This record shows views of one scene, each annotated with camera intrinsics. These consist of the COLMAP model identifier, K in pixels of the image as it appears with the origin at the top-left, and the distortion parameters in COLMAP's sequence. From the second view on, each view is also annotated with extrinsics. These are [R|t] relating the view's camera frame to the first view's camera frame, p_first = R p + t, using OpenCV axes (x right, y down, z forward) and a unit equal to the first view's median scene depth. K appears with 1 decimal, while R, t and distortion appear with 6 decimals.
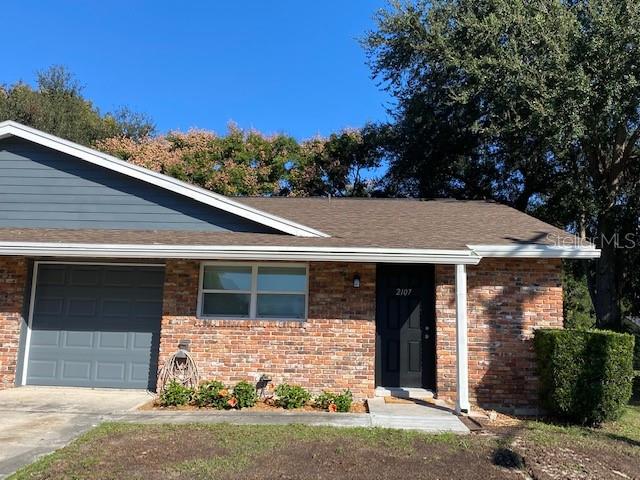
lens RADIAL K [[610.9, 0, 320.0], [0, 610.9, 240.0], [0, 0, 1]] dist [0.024845, -0.005201]
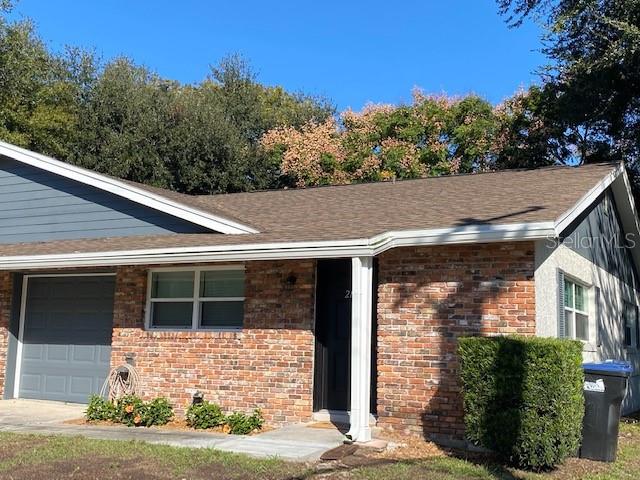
lens RADIAL K [[785.3, 0, 320.0], [0, 785.3, 240.6], [0, 0, 1]] dist [0.019716, 0.007413]
pose [[0.903045, -0.061928, -0.425059, 0.561096], [0.064018, 0.997905, -0.009379, 0.022011], [0.424750, -0.018742, 0.905117, 0.040860]]
